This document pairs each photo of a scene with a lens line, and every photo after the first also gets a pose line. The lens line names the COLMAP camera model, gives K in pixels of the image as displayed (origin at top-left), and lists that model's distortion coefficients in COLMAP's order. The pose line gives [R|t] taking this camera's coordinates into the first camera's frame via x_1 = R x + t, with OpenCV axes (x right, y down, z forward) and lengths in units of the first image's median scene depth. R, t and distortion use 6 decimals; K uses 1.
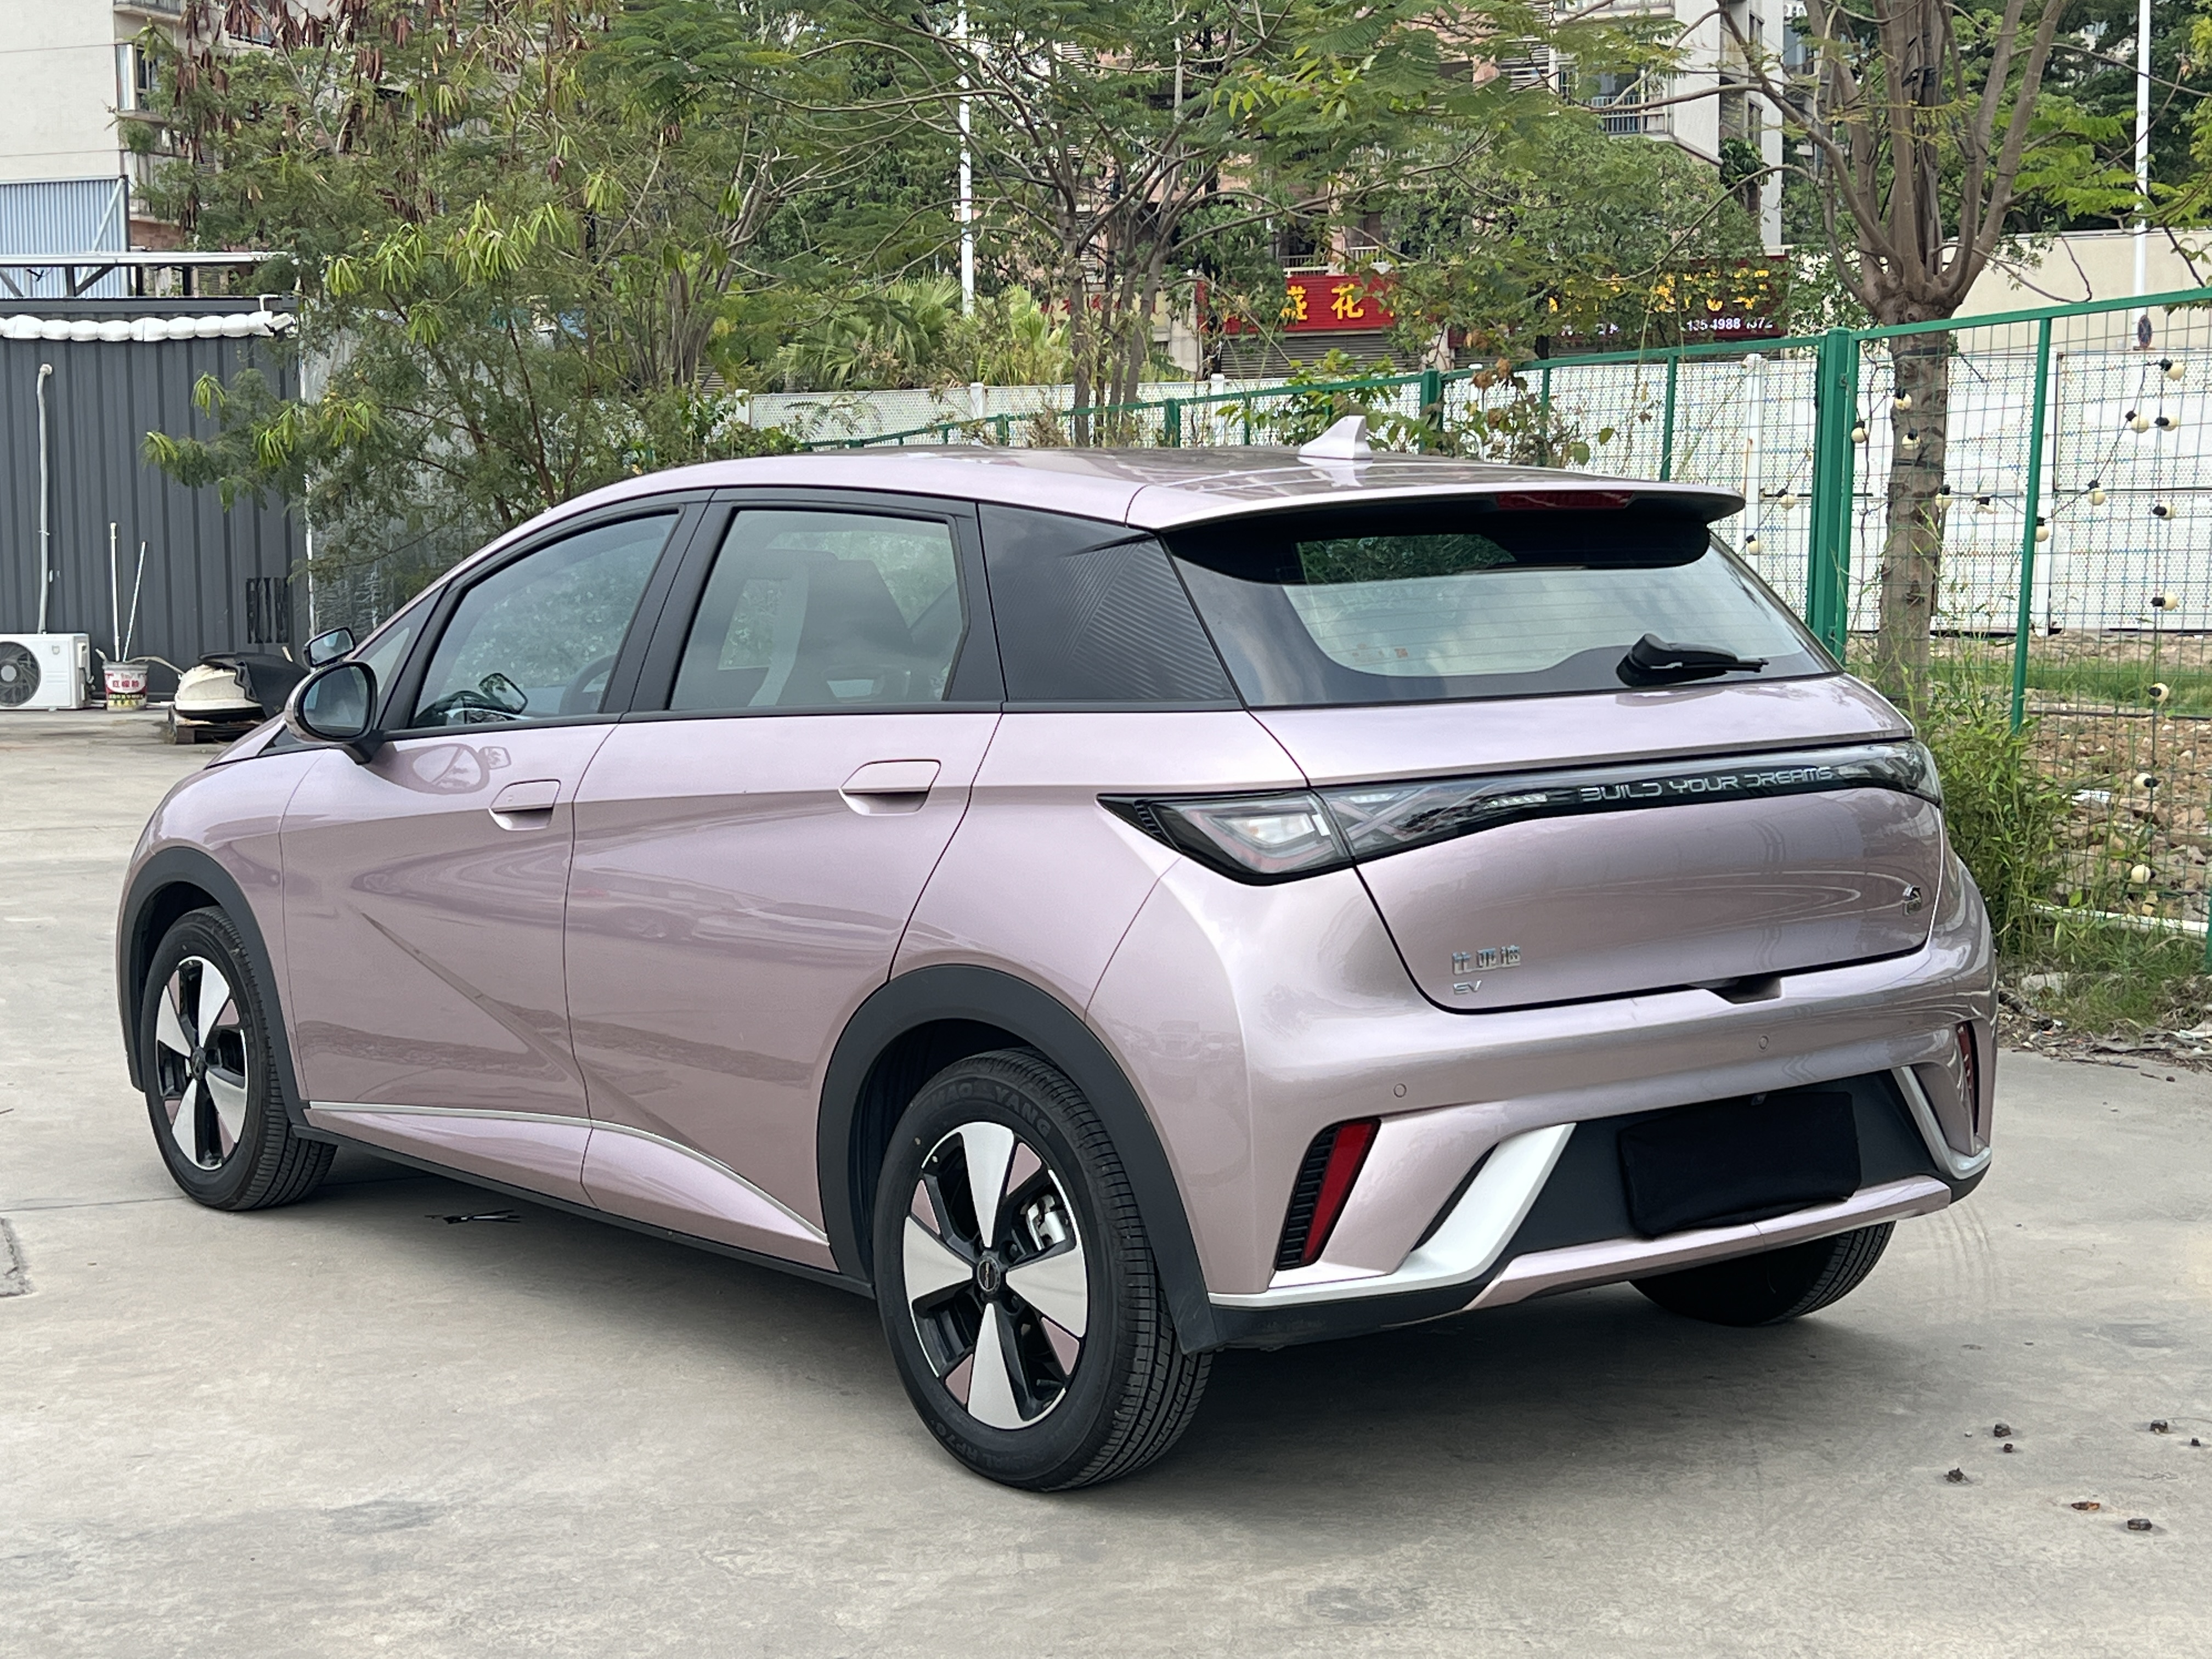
lens RADIAL K [[3337.1, 0, 1106.0], [0, 3337.1, 829.5], [0, 0, 1]] dist [0.262475, -1.022816]
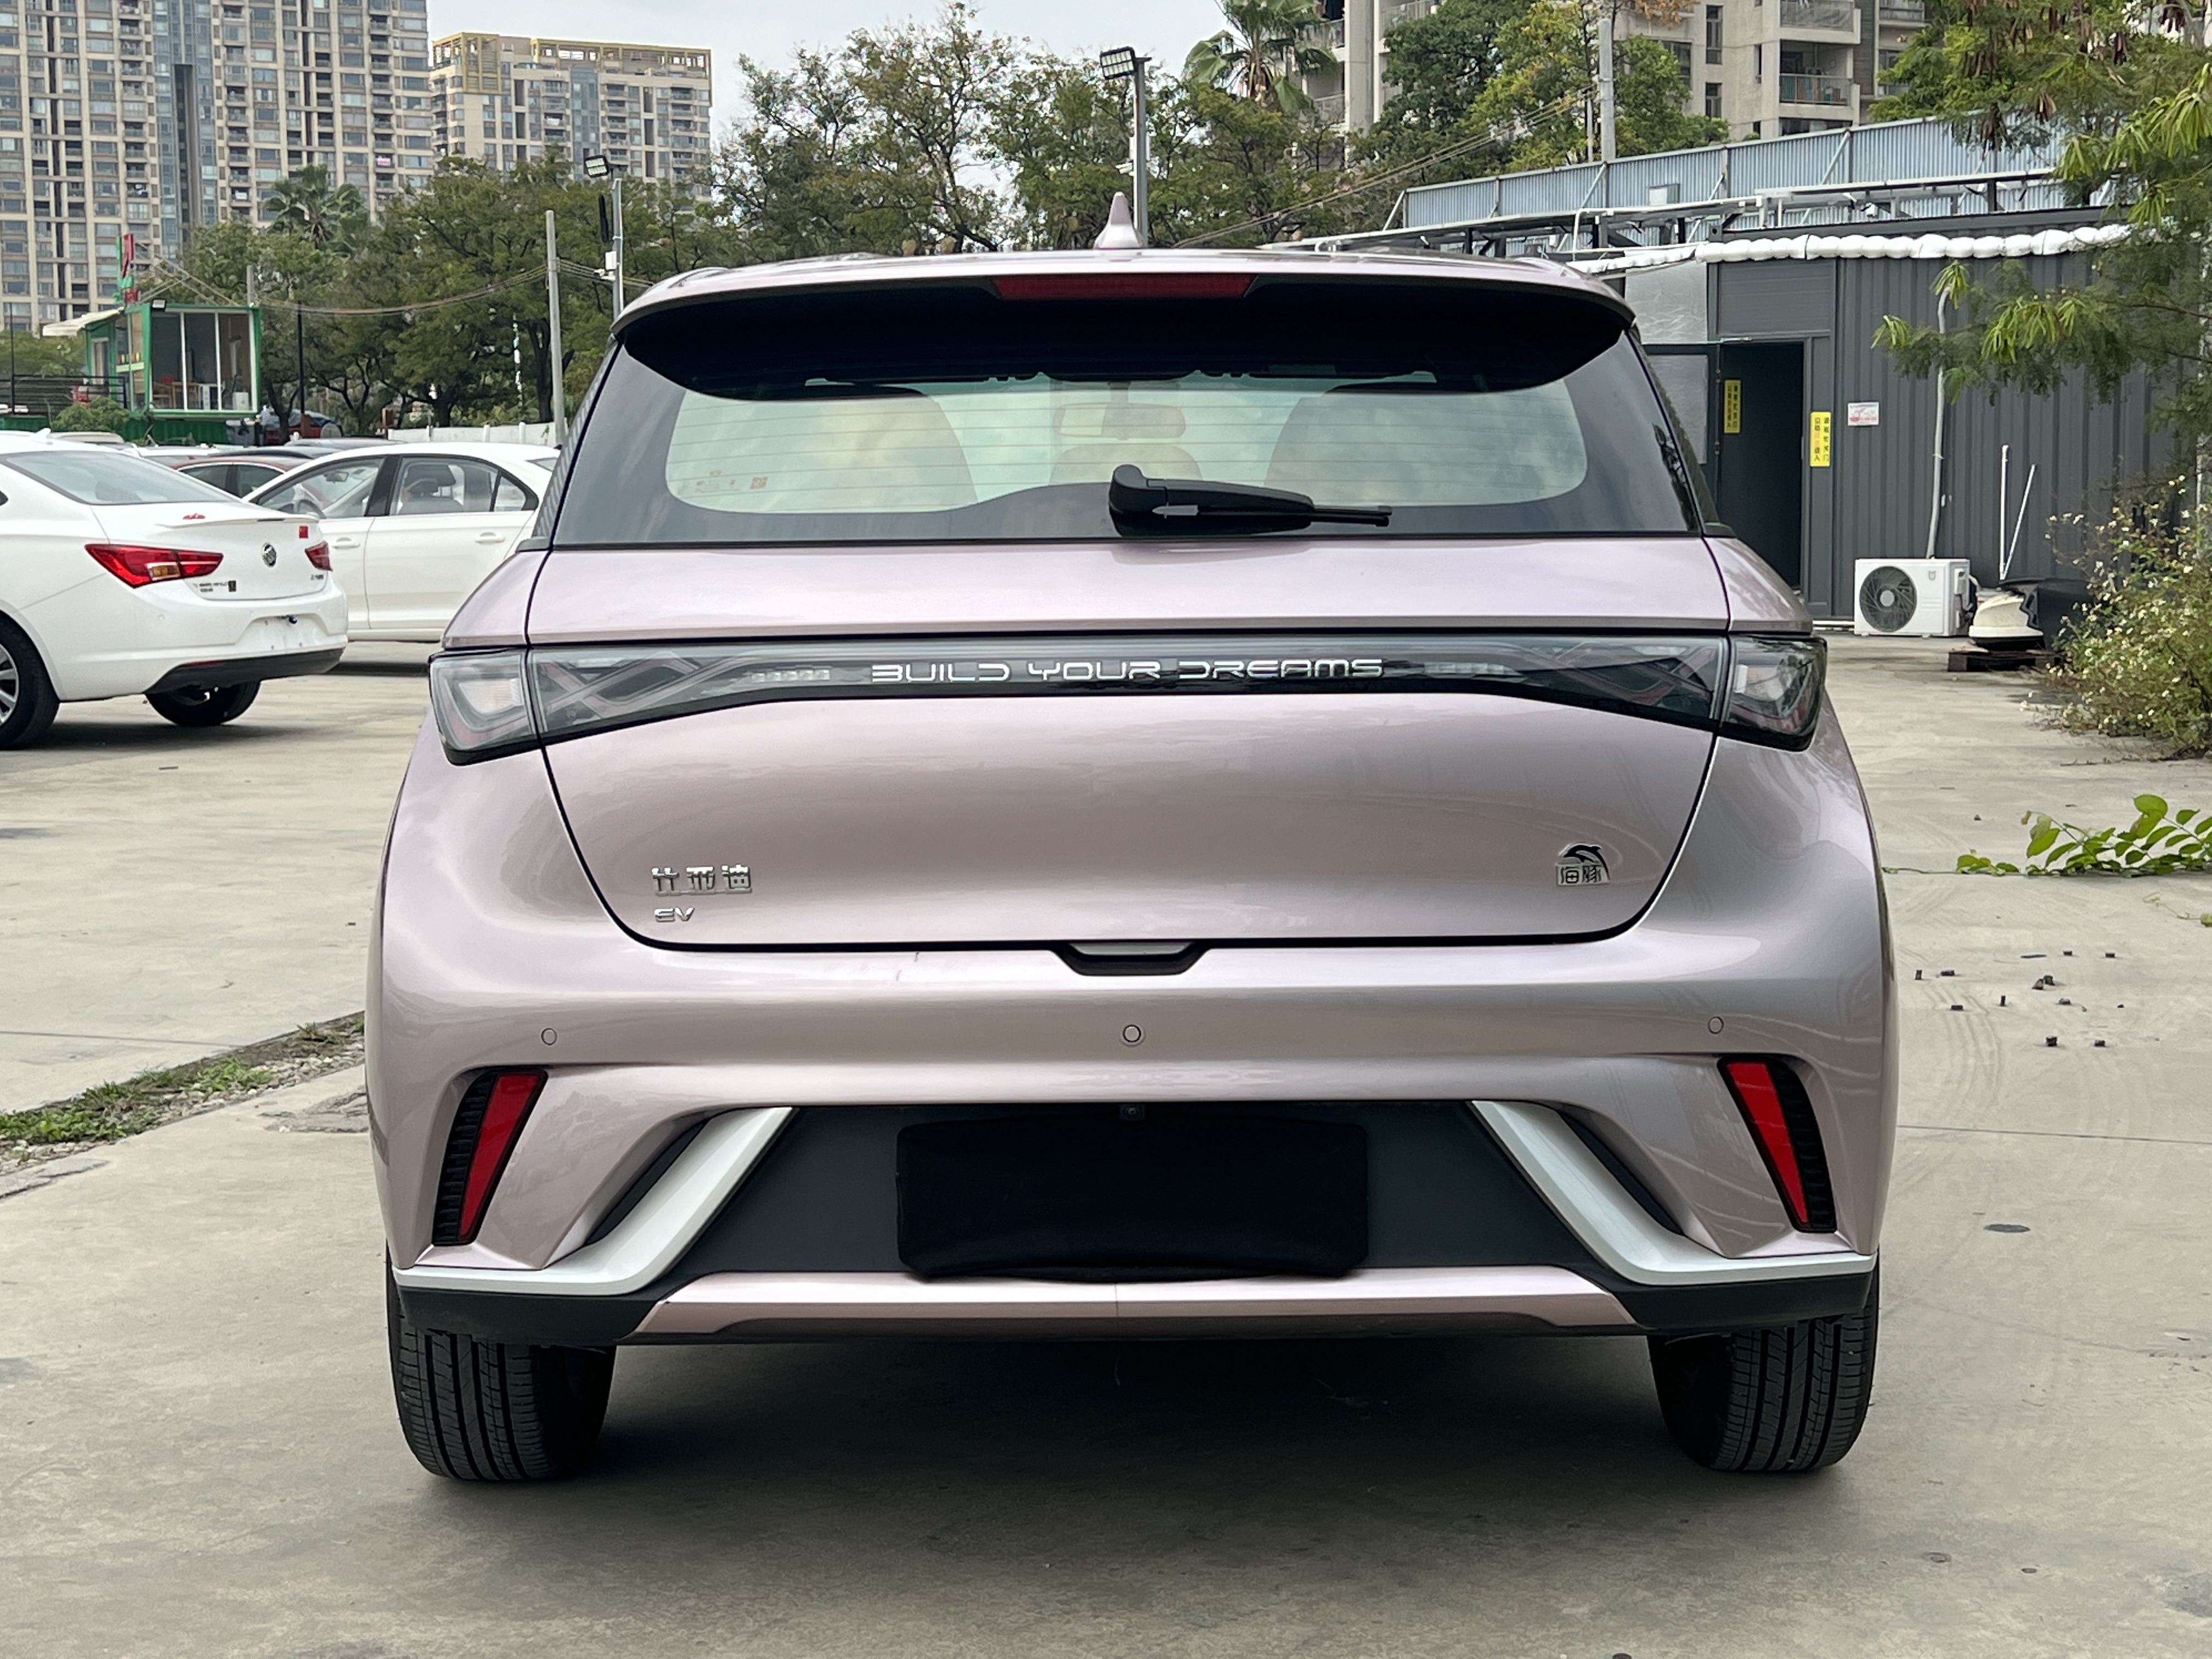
lens RADIAL K [[3337.1, 0, 1106.0], [0, 3337.1, 829.5], [0, 0, 1]] dist [0.262475, -1.022816]
pose [[0.774149, 0.066681, -0.629482, 0.616533], [-0.056758, 0.997743, 0.035889, -0.005165], [0.630454, 0.007945, 0.776186, 0.433115]]
